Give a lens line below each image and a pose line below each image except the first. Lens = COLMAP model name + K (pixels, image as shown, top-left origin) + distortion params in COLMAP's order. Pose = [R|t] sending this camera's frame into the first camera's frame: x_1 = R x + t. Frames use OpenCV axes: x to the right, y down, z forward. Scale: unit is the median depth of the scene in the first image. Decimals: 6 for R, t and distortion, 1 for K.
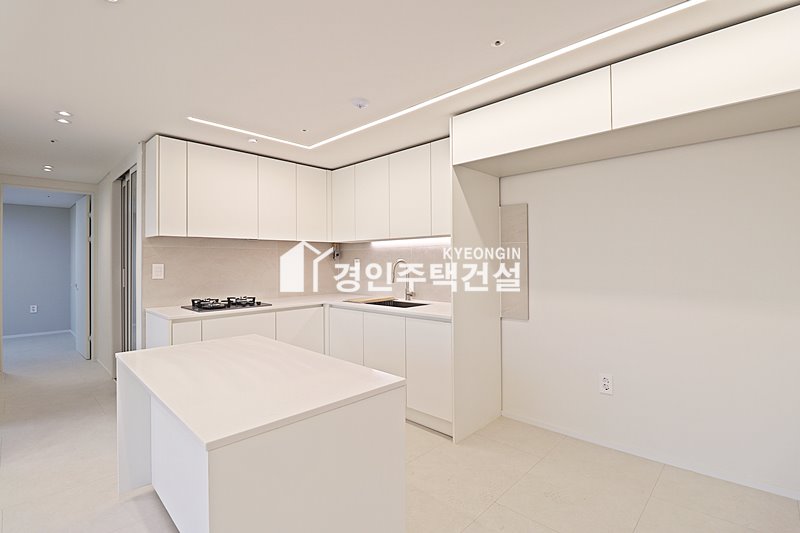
lens RADIAL K [[372.8, 0, 403.5], [0, 372.8, 259.0], [0, 0, 1]] dist [-0.007304, -0.006222]
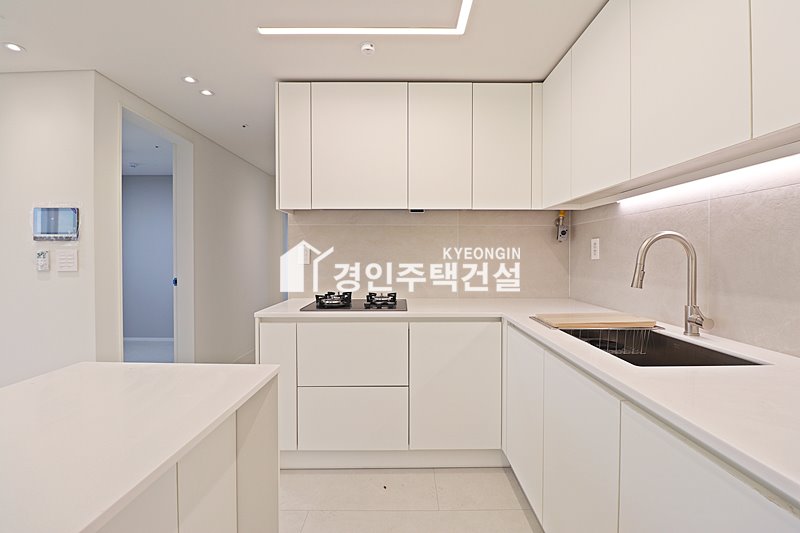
lens RADIAL K [[372.8, 0, 406.0], [0, 372.8, 262.3], [0, 0, 1]] dist [-0.007304, -0.006222]
pose [[0.687846, 0.019935, -0.725582, 0.097138], [-0.001115, 0.999651, 0.026408, 0.026558], [0.725855, -0.017356, 0.687628, 0.570824]]
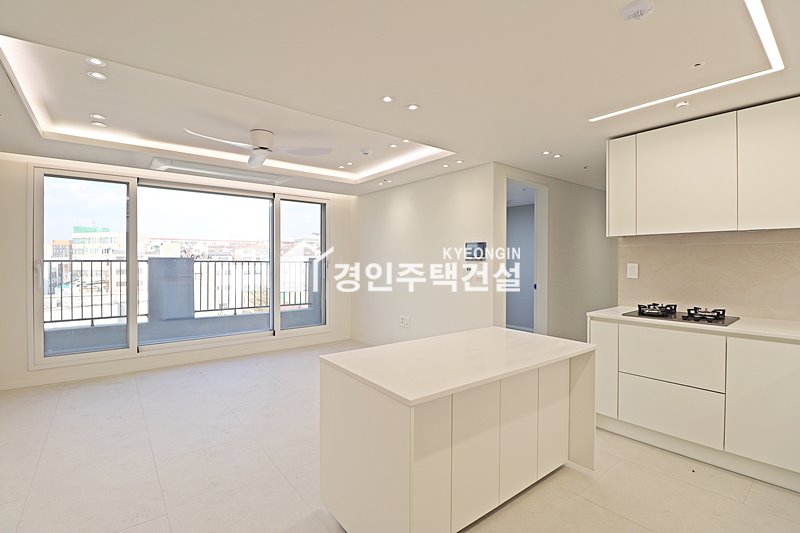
lens RADIAL K [[372.8, 0, 401.1], [0, 372.8, 263.8], [0, 0, 1]] dist [-0.007304, -0.006222]
pose [[-0.139118, 0.016410, -0.990140, 0.406815], [0.005092, 0.999861, 0.015856, -0.004744], [0.990263, -0.002836, -0.139182, 0.500109]]
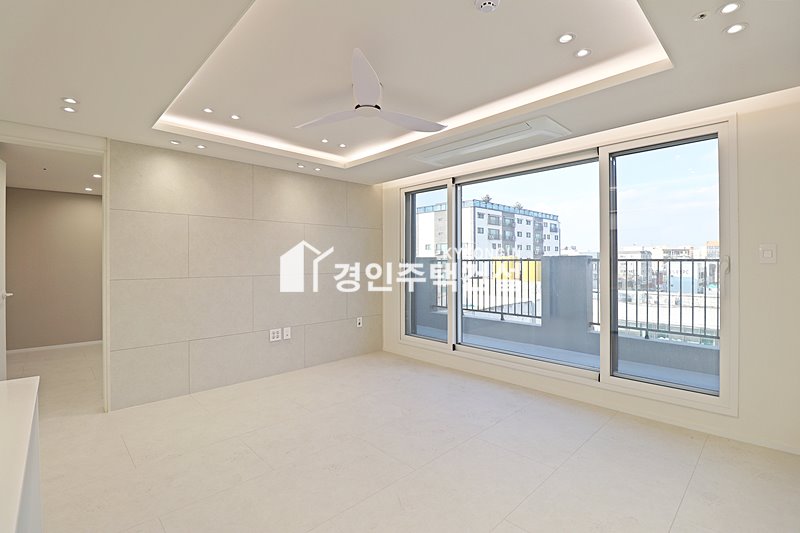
lens RADIAL K [[372.8, 0, 401.7], [0, 372.8, 266.1], [0, 0, 1]] dist [-0.007304, -0.006222]
pose [[-0.998988, 0.012122, 0.043304, -0.629746], [0.012362, 0.999910, 0.005268, 0.014173], [-0.043237, 0.005798, -0.999048, 0.734420]]
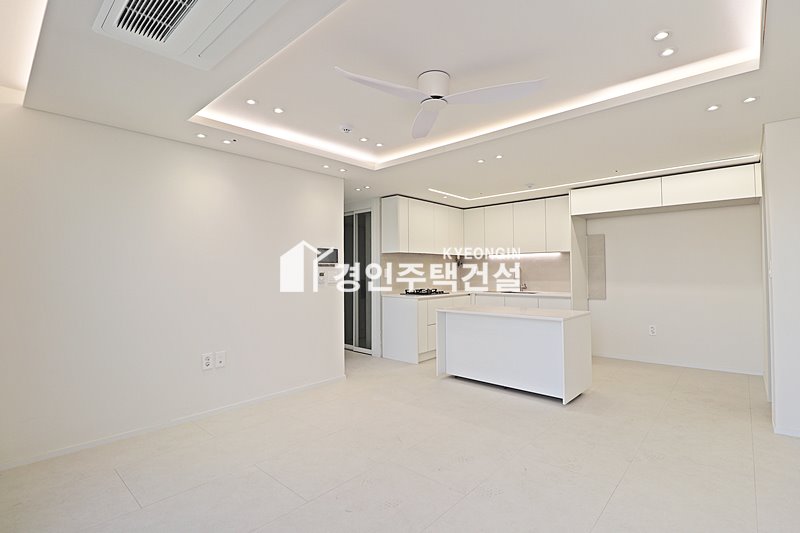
lens RADIAL K [[372.8, 0, 399.3], [0, 372.8, 259.2], [0, 0, 1]] dist [-0.007304, -0.006222]
pose [[0.999649, -0.001087, 0.026469, -0.624813], [0.001817, 0.999618, -0.027569, 0.016979], [-0.026429, 0.027607, 0.999269, -0.682150]]
